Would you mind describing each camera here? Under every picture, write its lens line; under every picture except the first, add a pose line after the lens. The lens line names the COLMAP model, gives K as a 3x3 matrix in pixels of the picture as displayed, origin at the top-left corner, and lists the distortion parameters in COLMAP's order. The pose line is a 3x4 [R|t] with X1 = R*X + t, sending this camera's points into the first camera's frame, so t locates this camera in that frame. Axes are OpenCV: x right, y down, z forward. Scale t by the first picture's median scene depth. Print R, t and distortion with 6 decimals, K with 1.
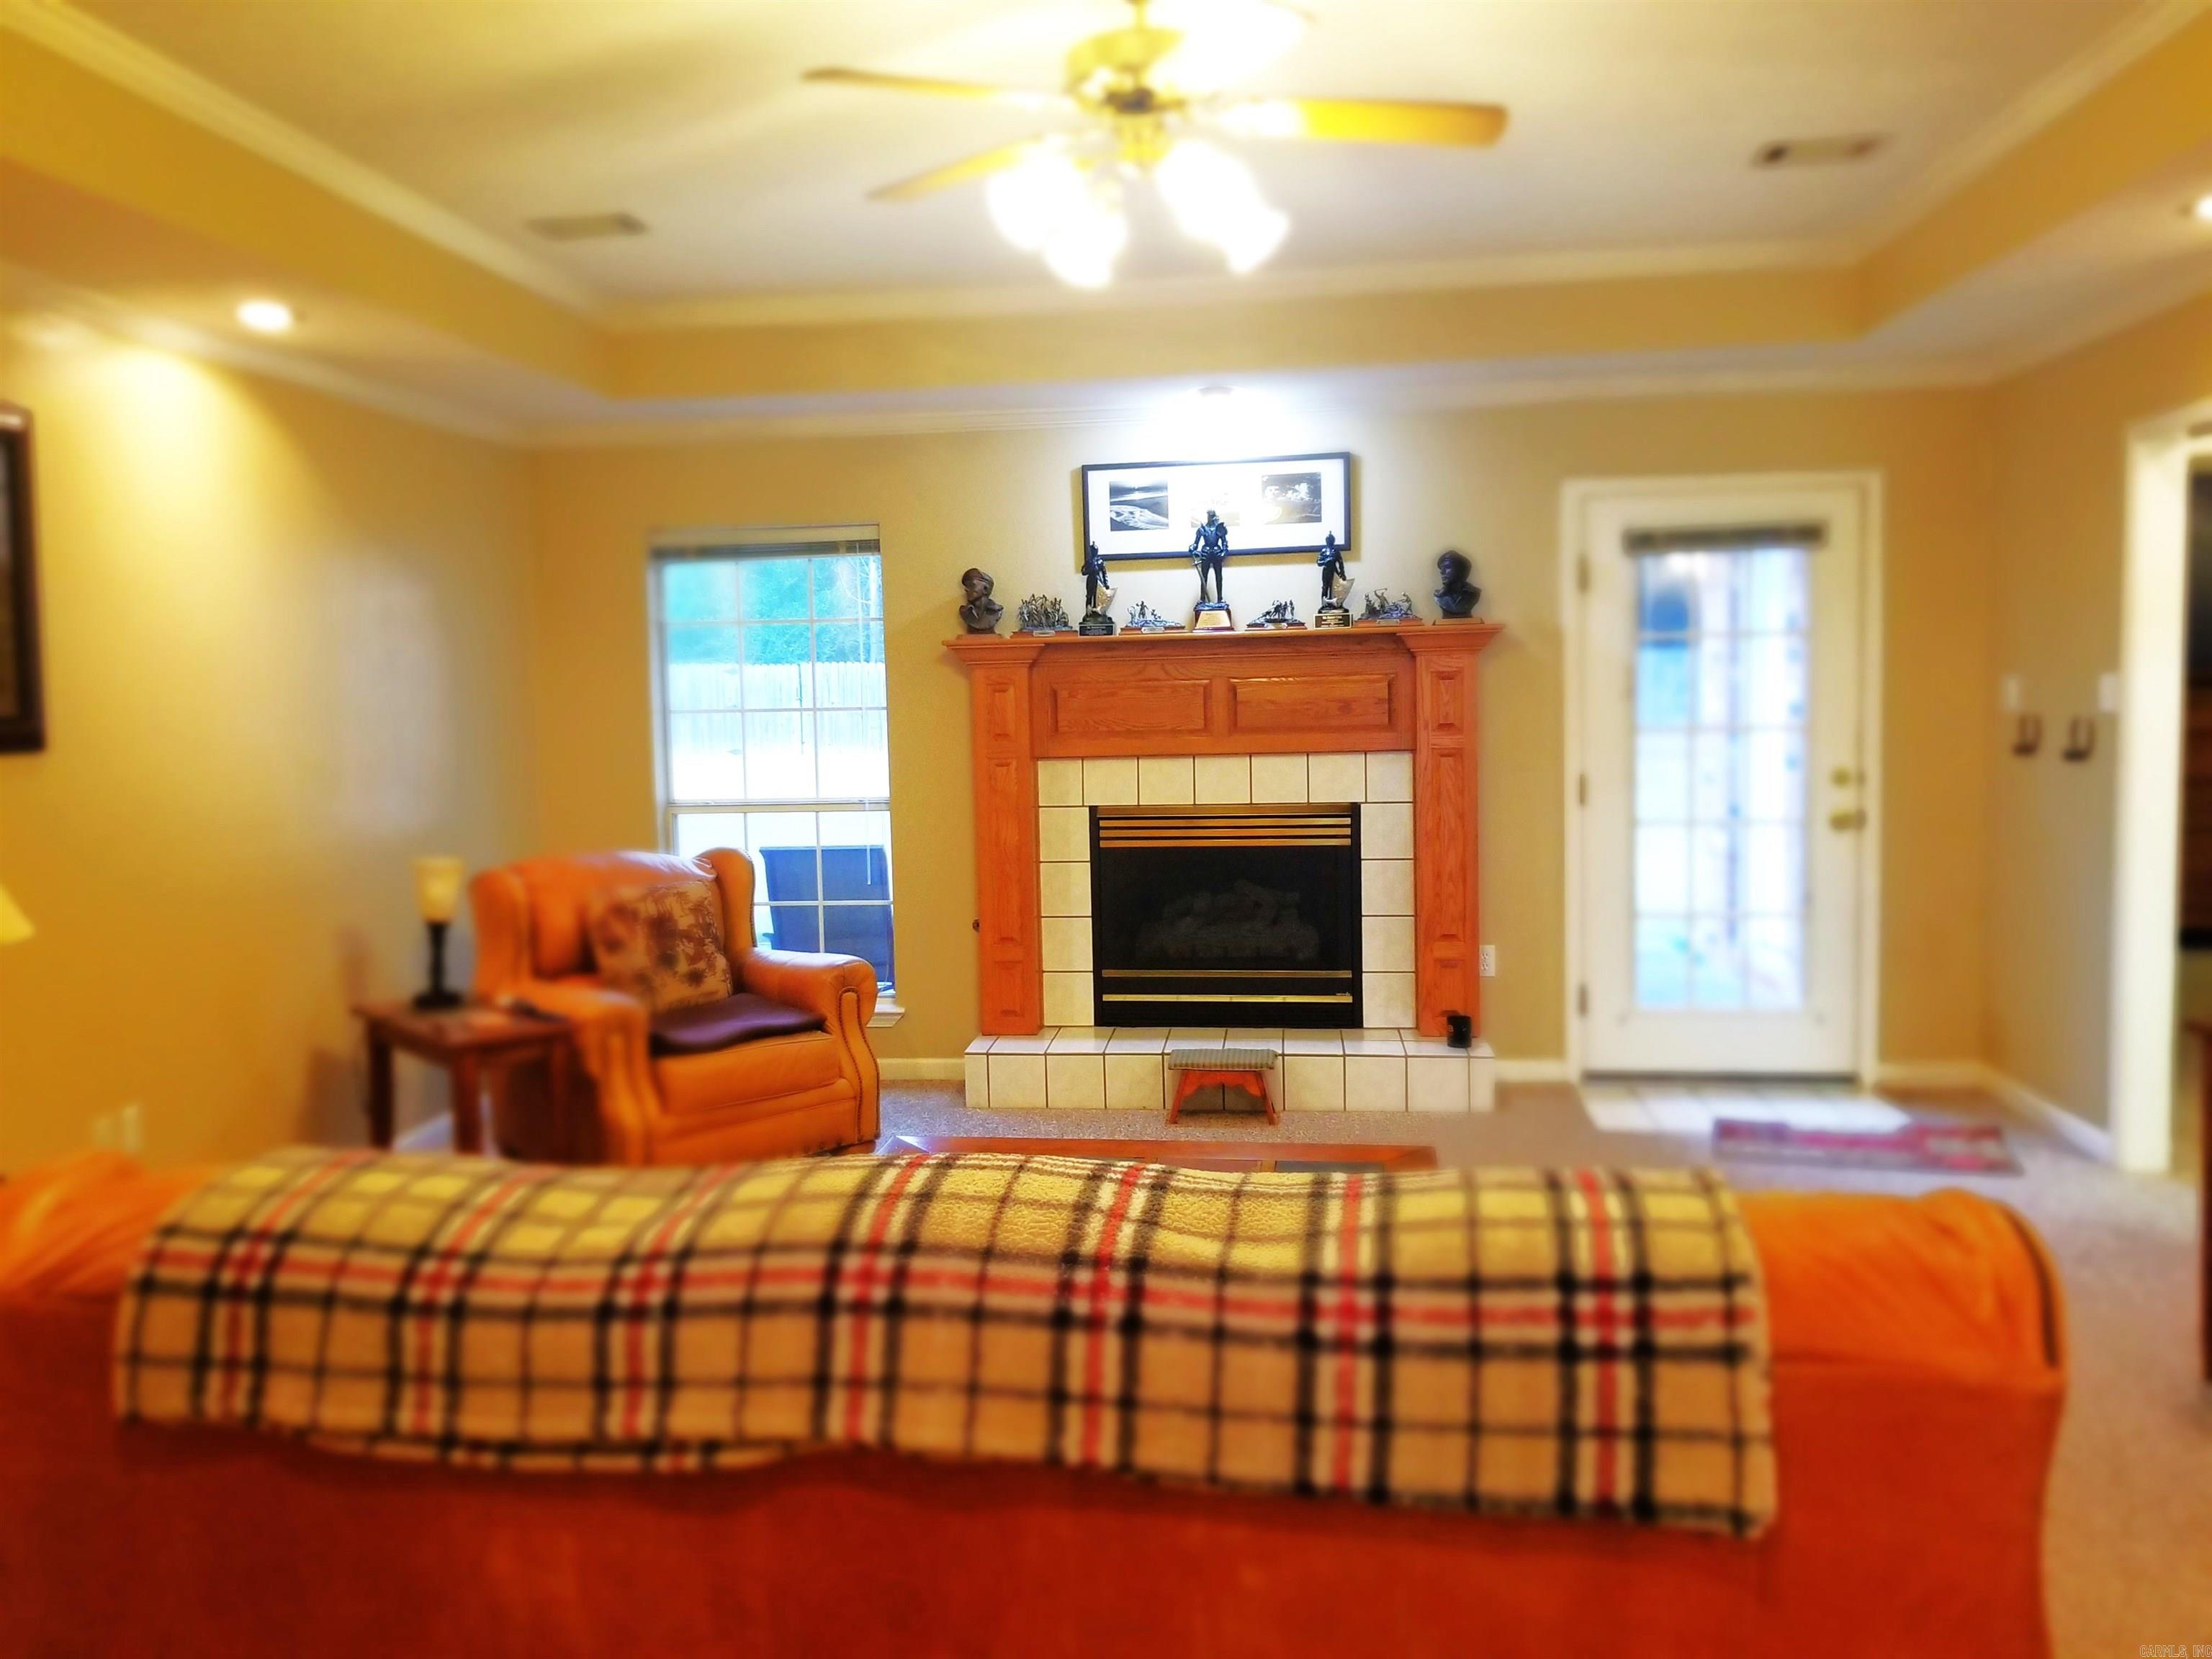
lens RADIAL K [[1715.4, 0, 1110.7], [0, 1715.4, 799.6], [0, 0, 1]] dist [0.097166, -0.219645]
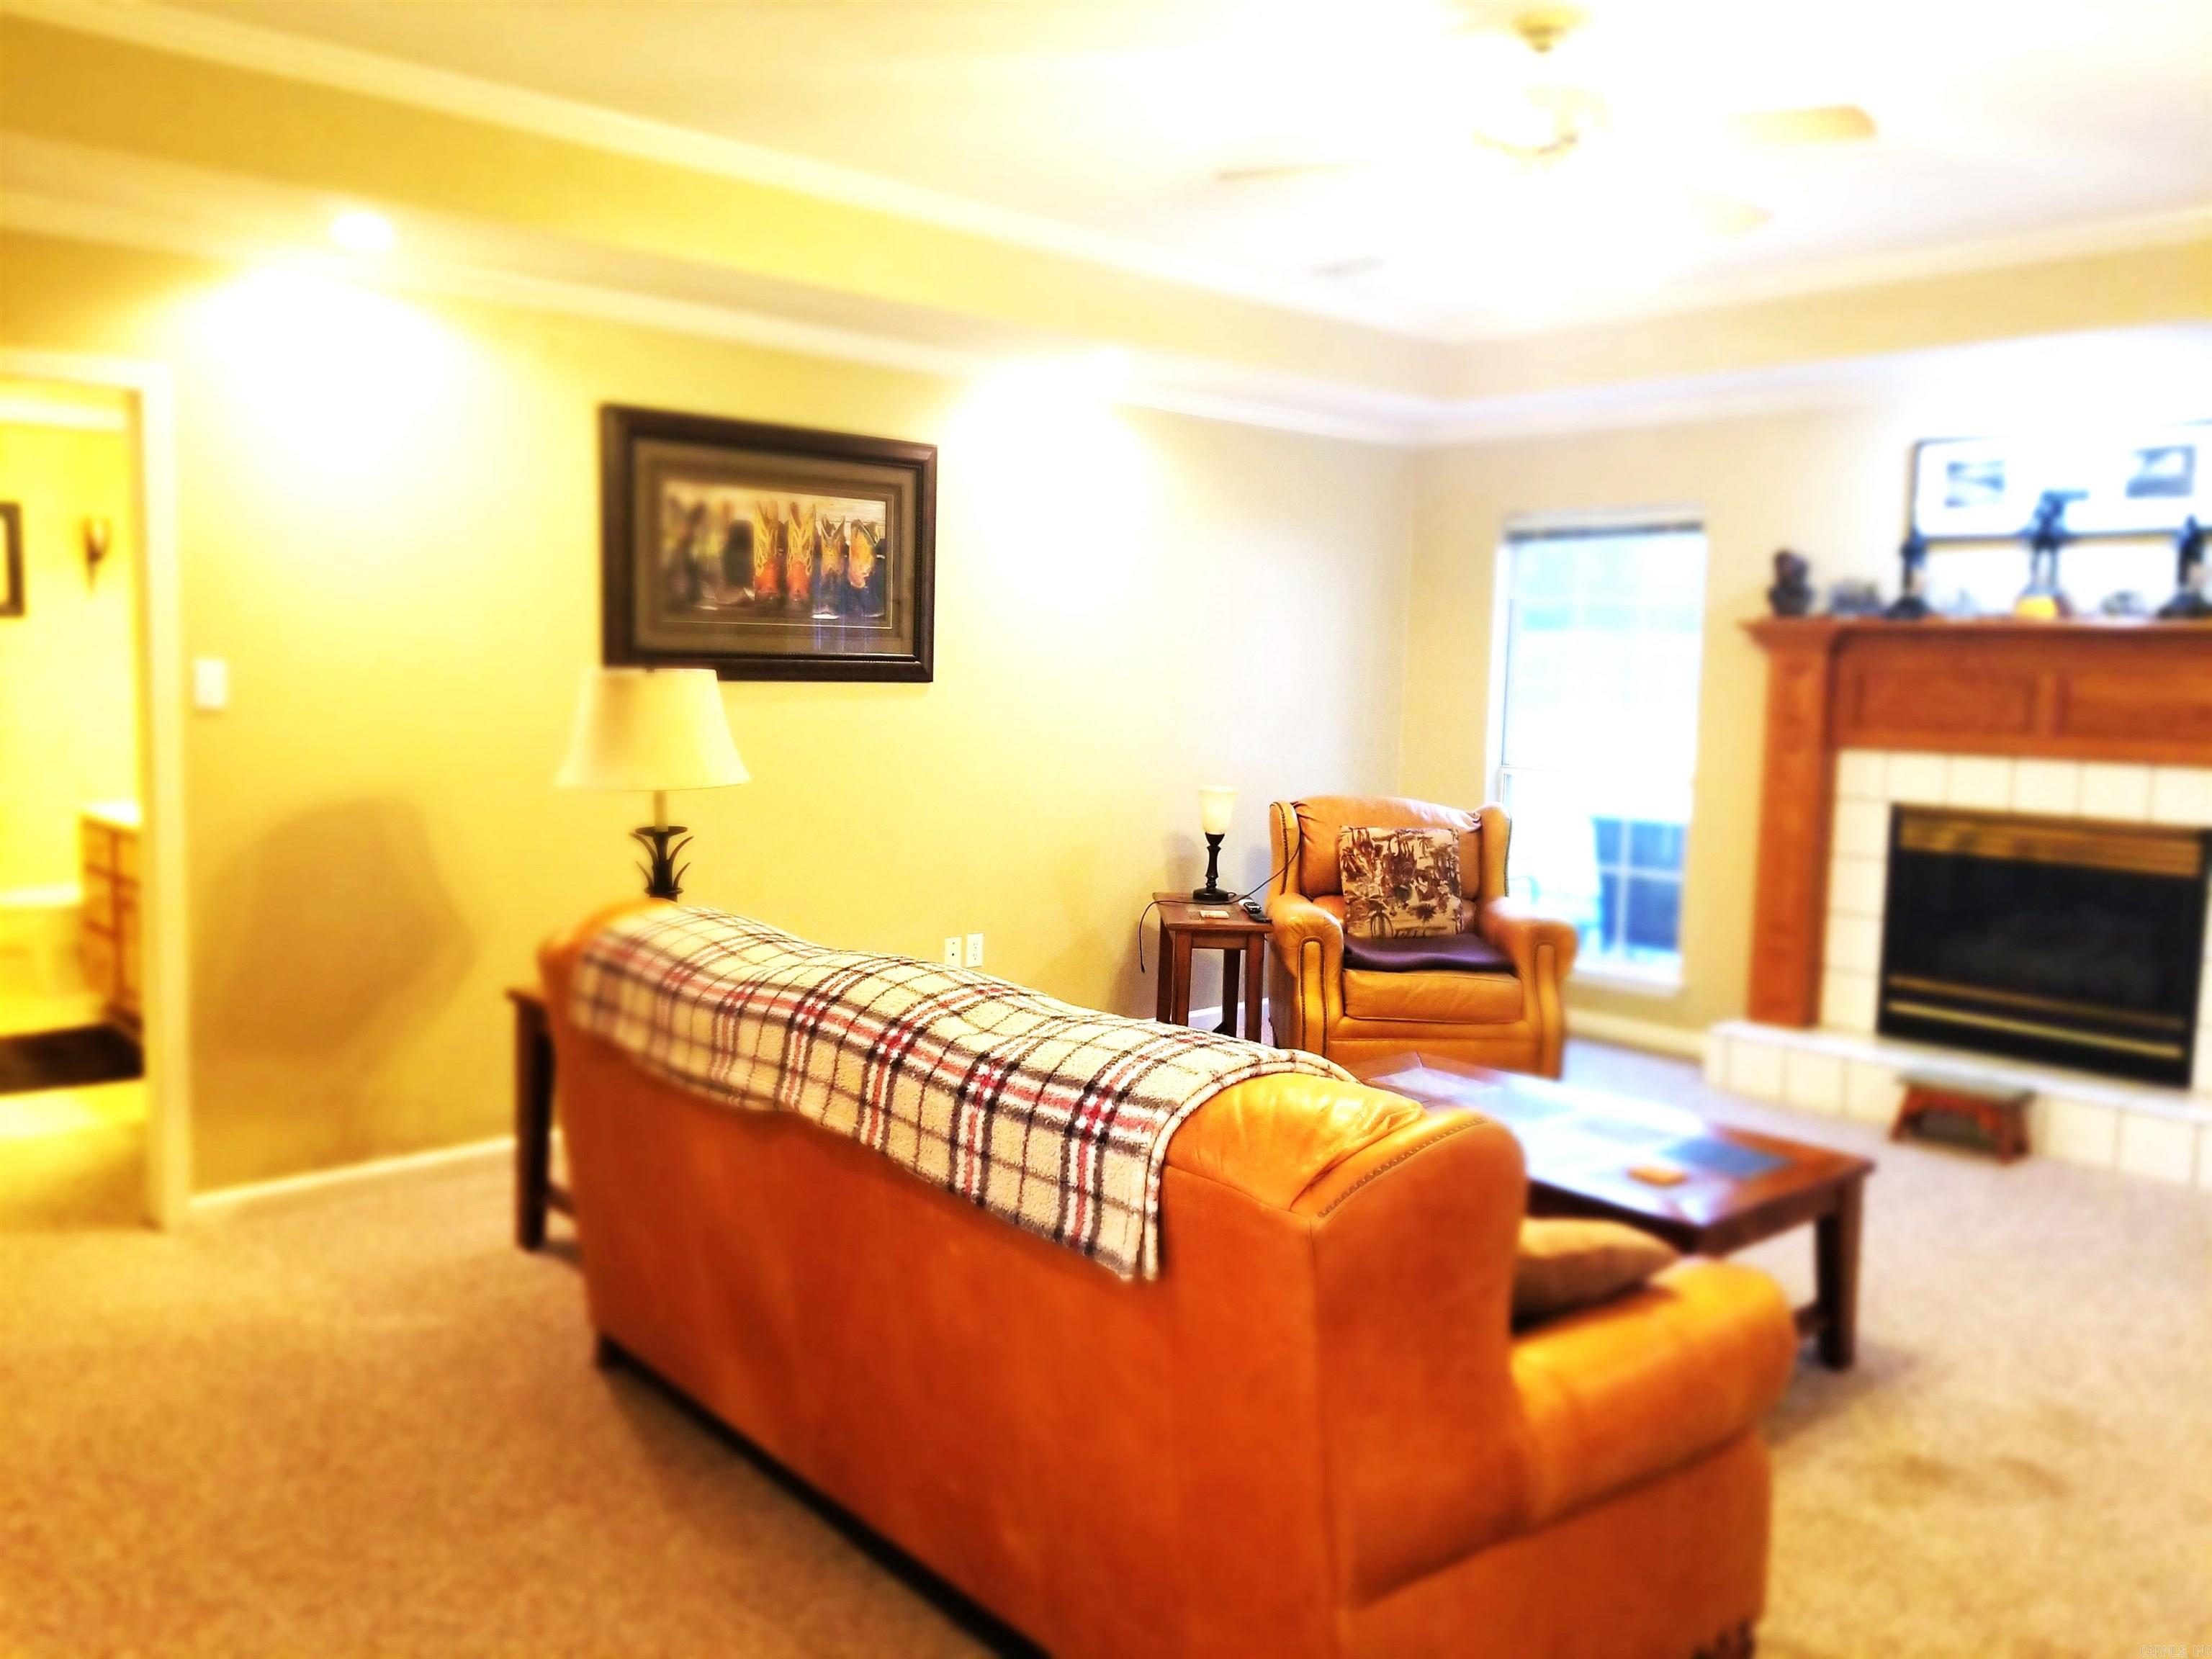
lens RADIAL K [[1744.5, 0, 1104.7], [0, 1744.5, 822.4], [0, 0, 1]] dist [0.061673, -0.120229]
pose [[0.762731, 0.102707, -0.638508, 0.288695], [-0.084884, 0.994666, 0.058599, -0.005187], [0.641121, 0.009504, 0.767381, -0.022192]]
